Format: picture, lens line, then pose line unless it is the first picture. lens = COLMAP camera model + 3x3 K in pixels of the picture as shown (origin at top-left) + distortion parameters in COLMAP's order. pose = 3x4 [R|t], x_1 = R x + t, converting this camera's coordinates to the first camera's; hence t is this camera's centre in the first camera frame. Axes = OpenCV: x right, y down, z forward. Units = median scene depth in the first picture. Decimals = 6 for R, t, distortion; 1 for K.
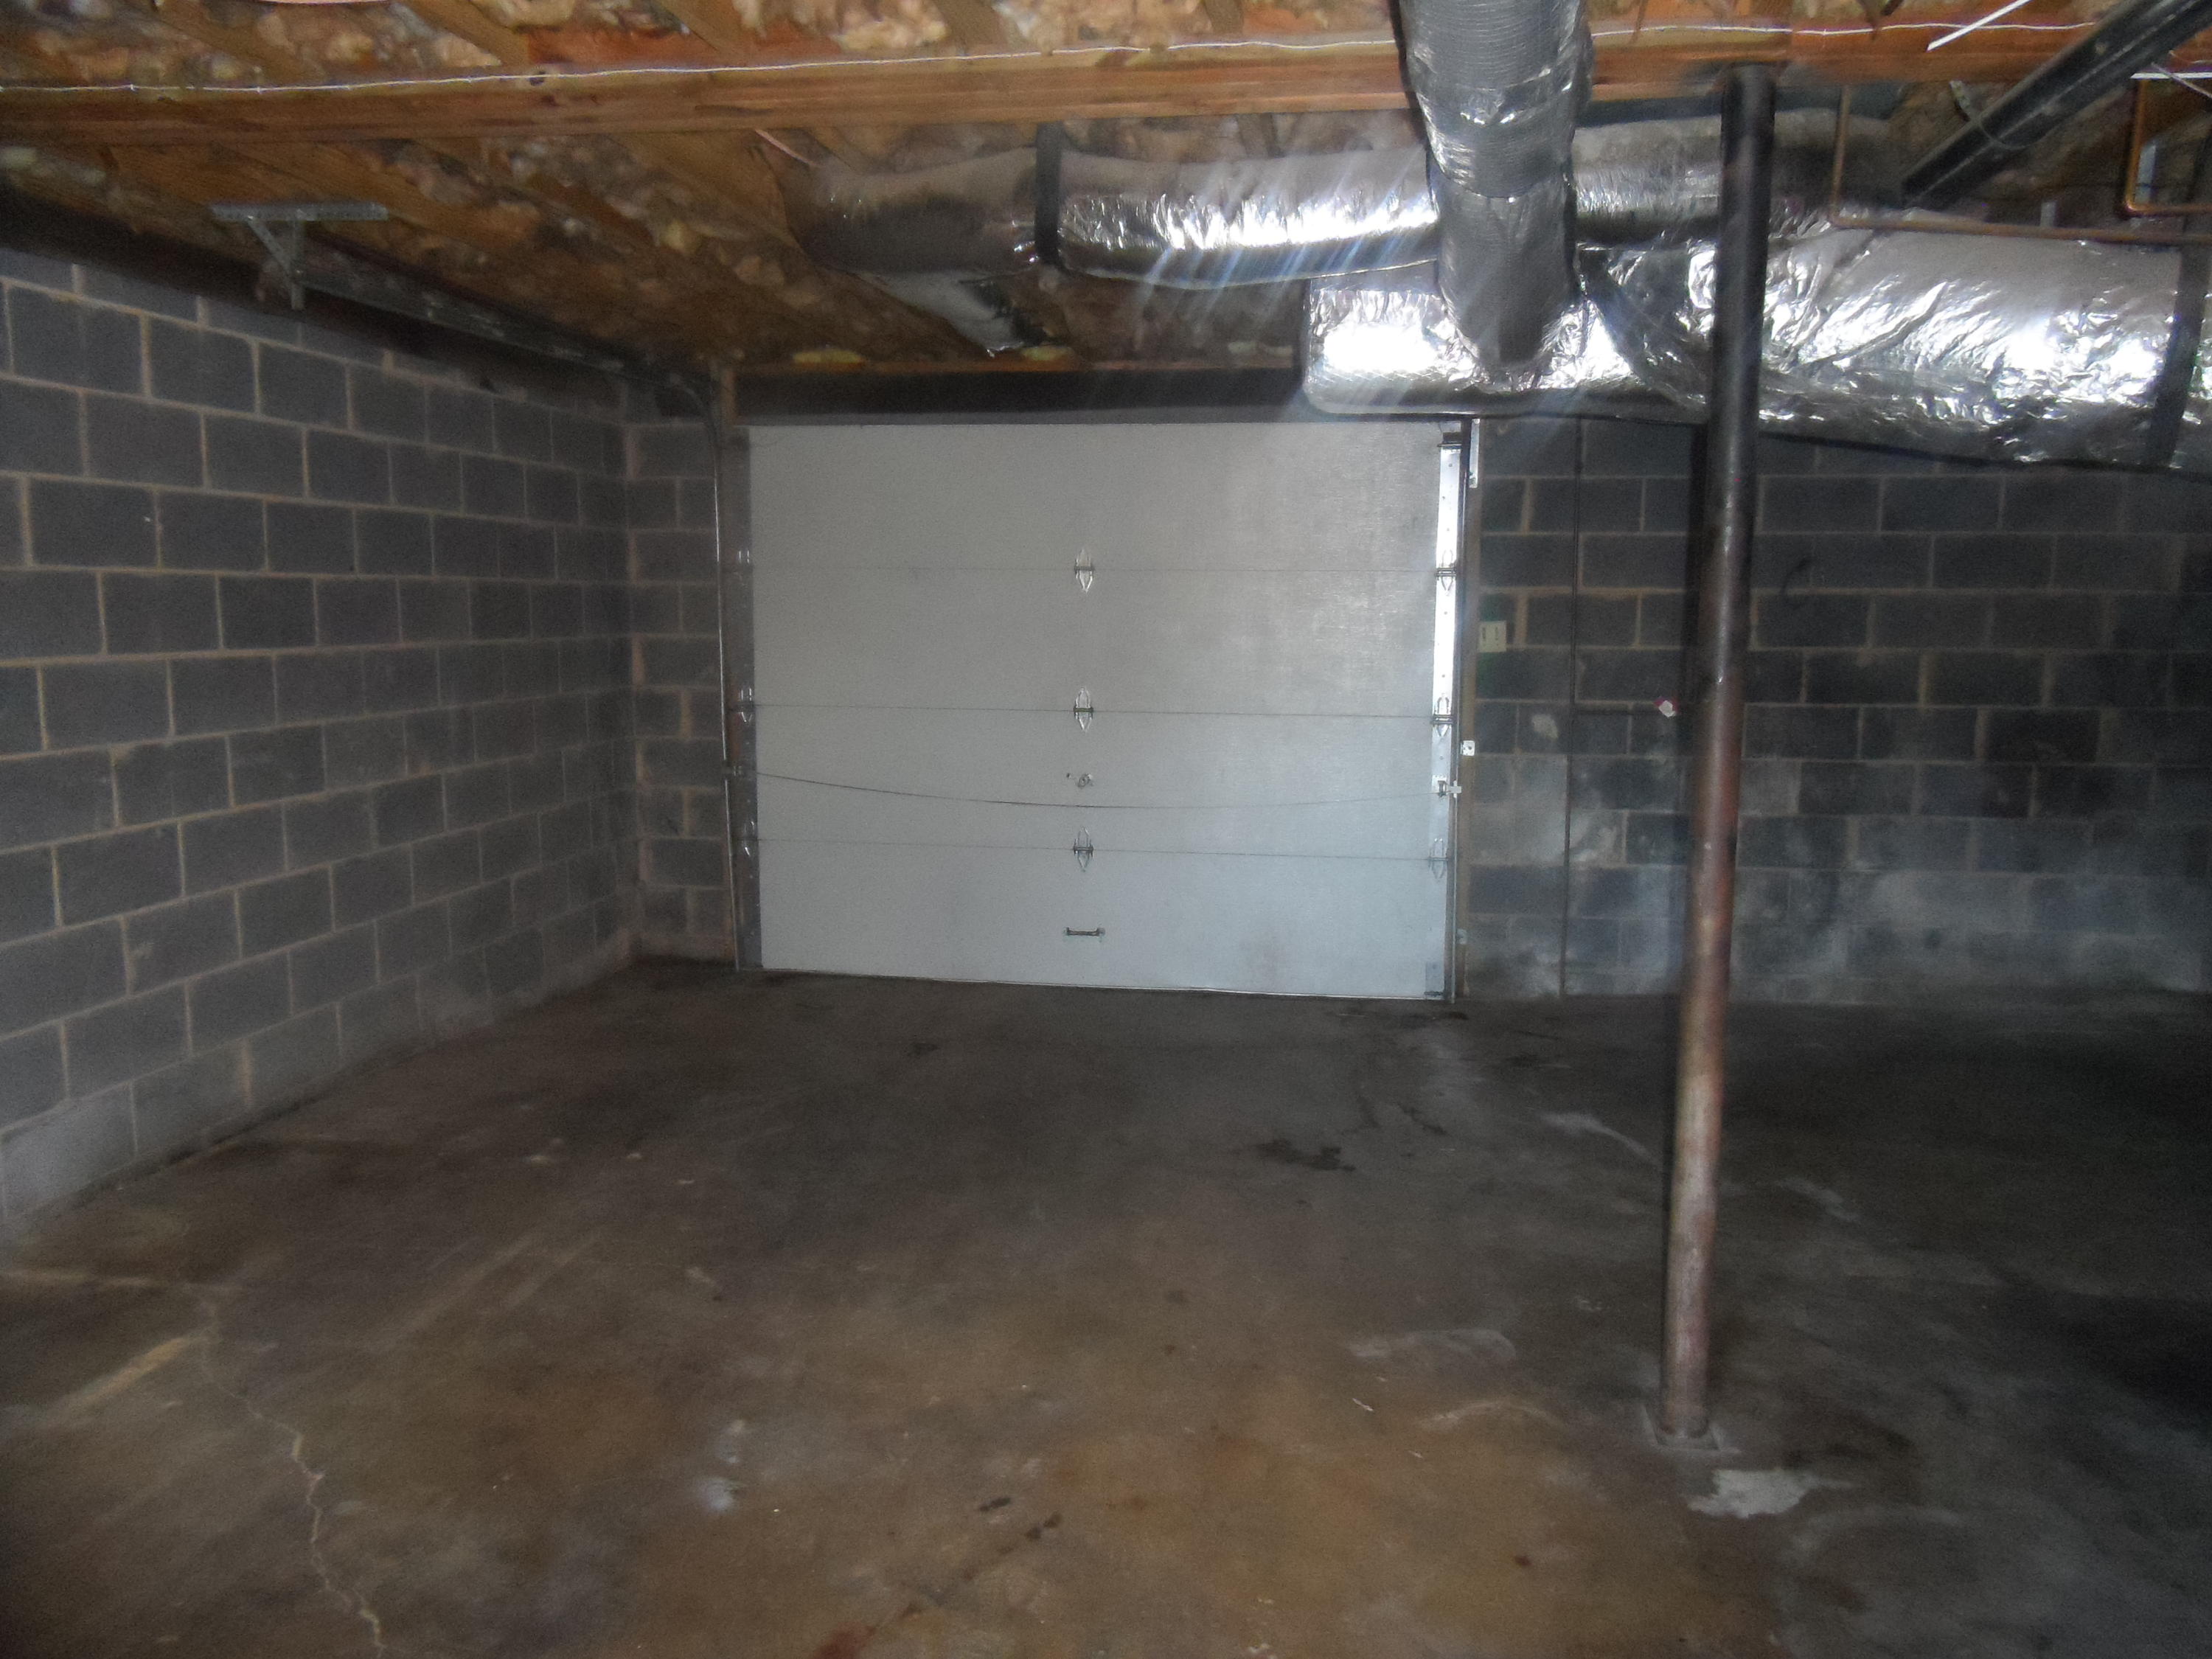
lens RADIAL K [[1678.8, 0, 1102.6], [0, 1678.8, 836.2], [0, 0, 1]] dist [-0.008038, 0.010909]
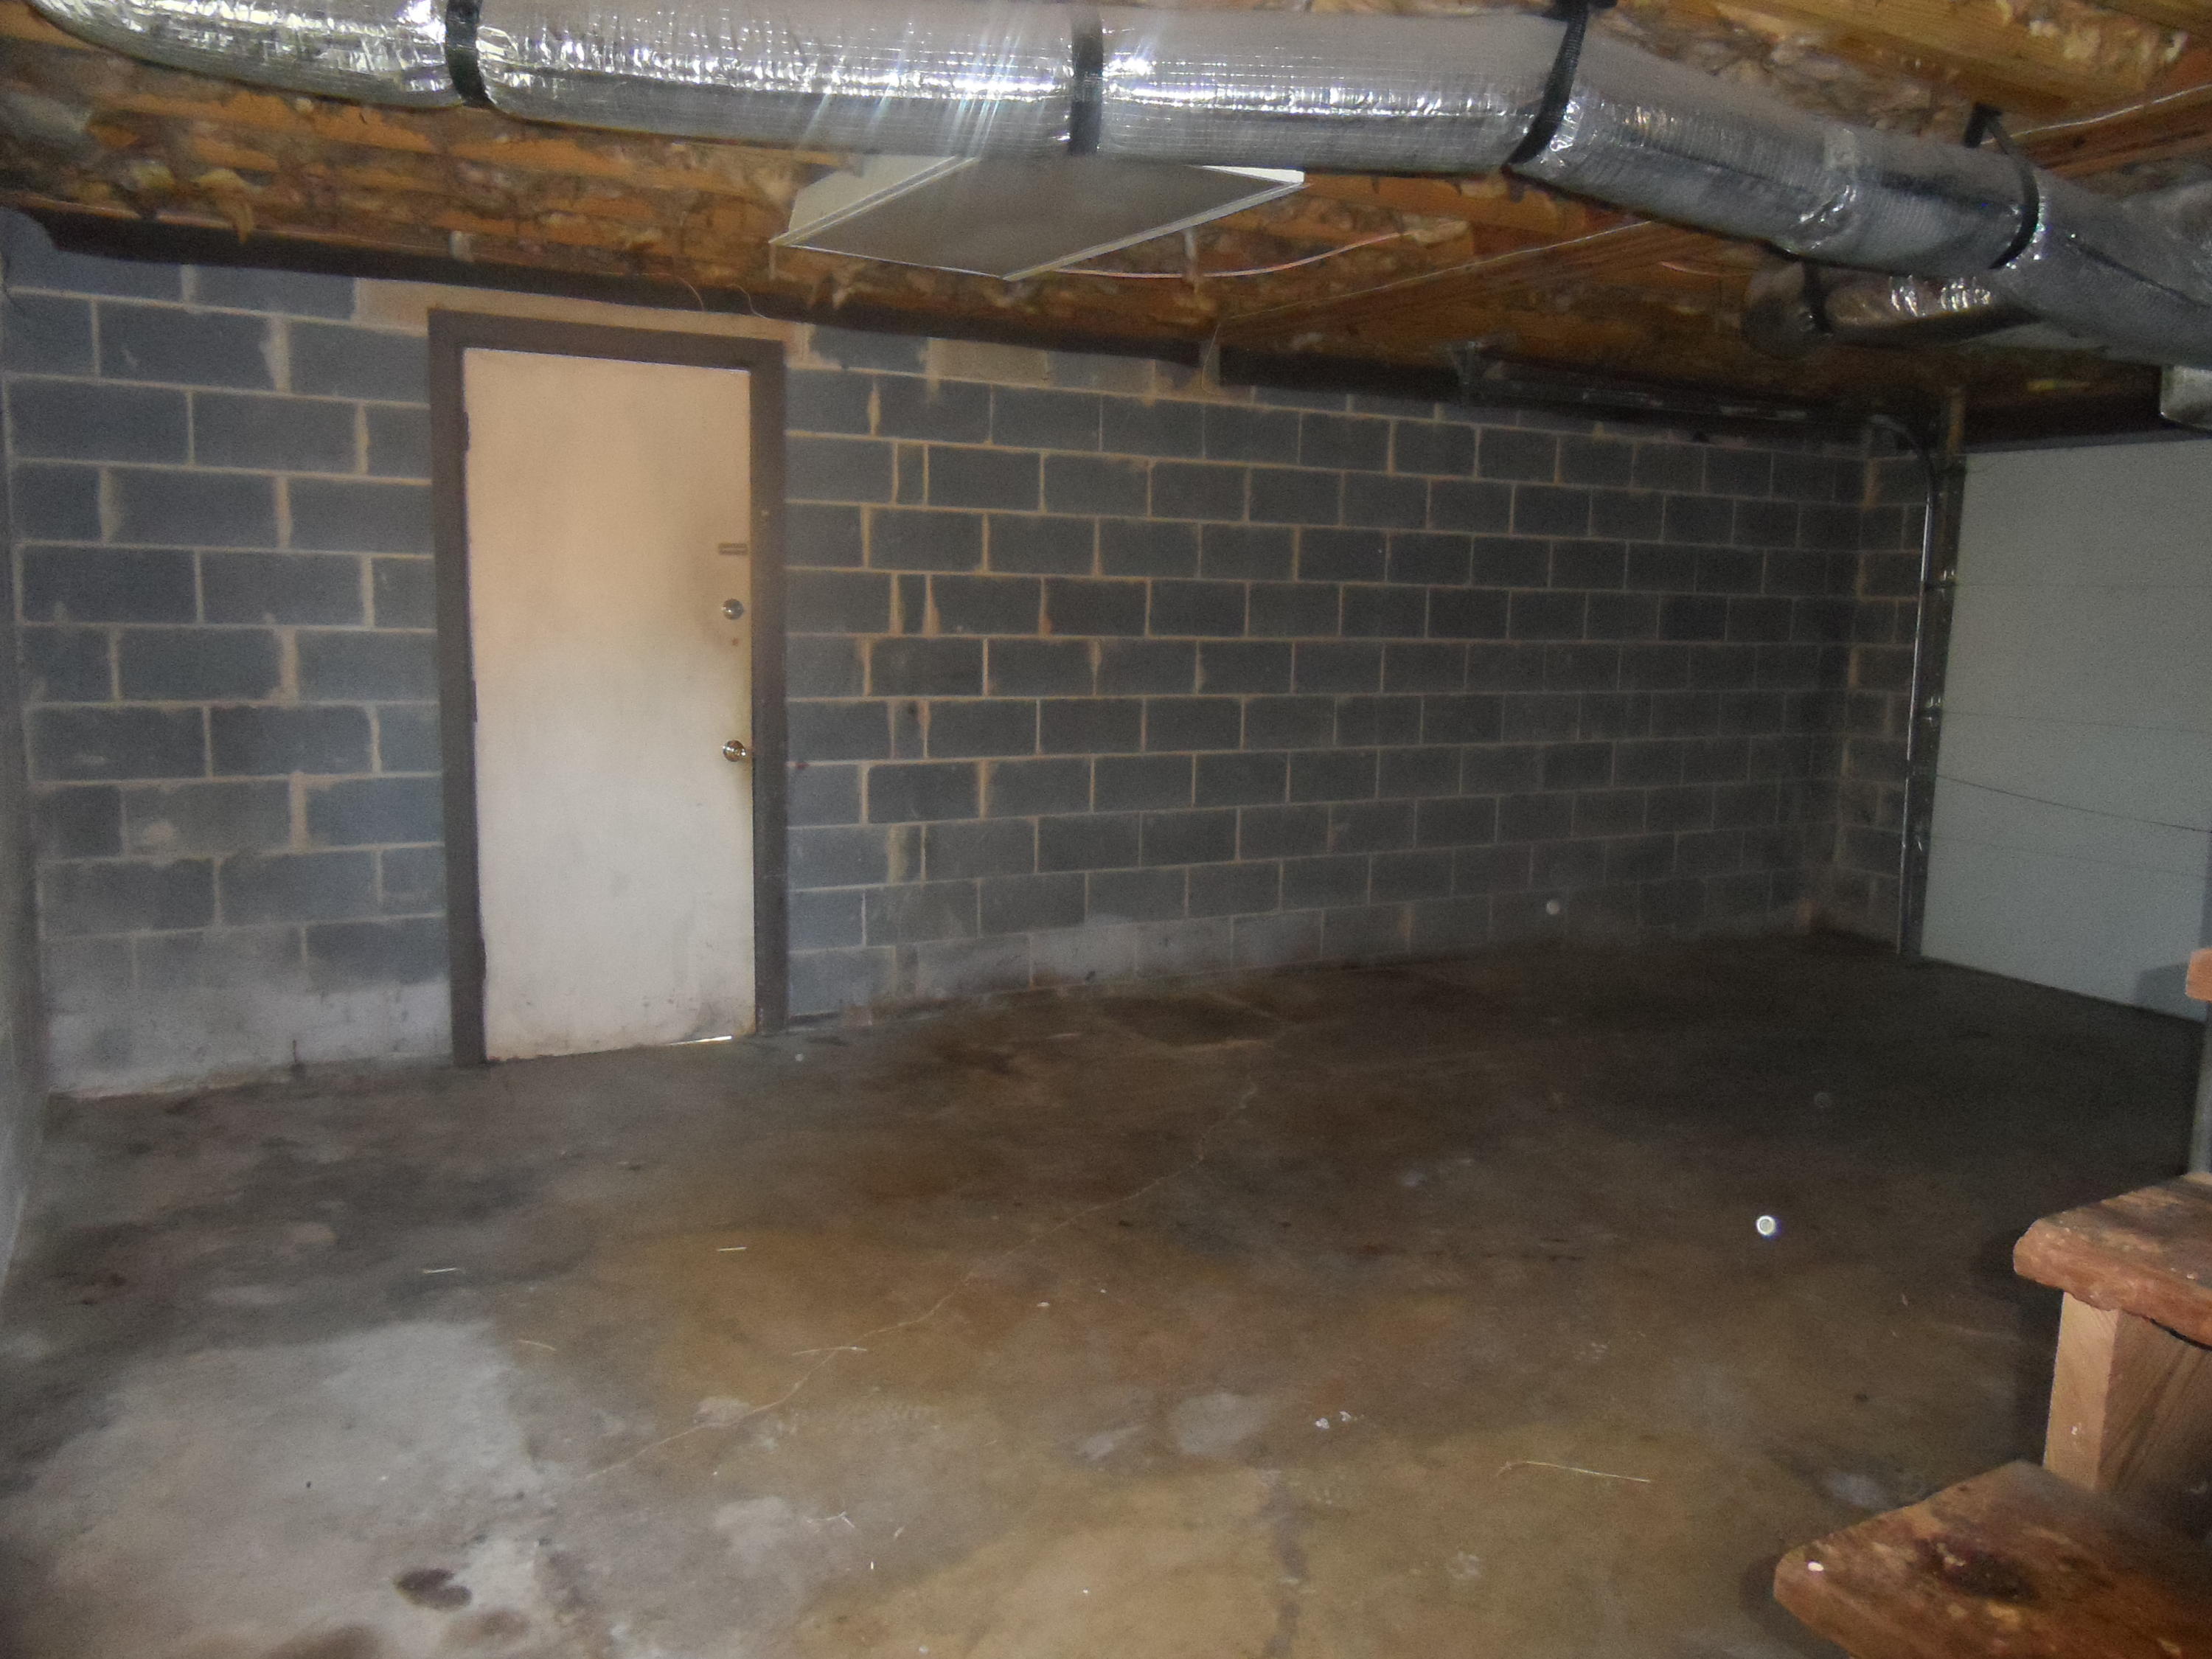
lens RADIAL K [[1678.8, 0, 1111.3], [0, 1678.8, 826.9], [0, 0, 1]] dist [-0.008038, 0.010909]
pose [[0.609037, 0.115442, -0.784695, 0.450884], [-0.128787, 0.990615, 0.045779, 0.020627], [0.782616, 0.073177, 0.618189, -0.113346]]
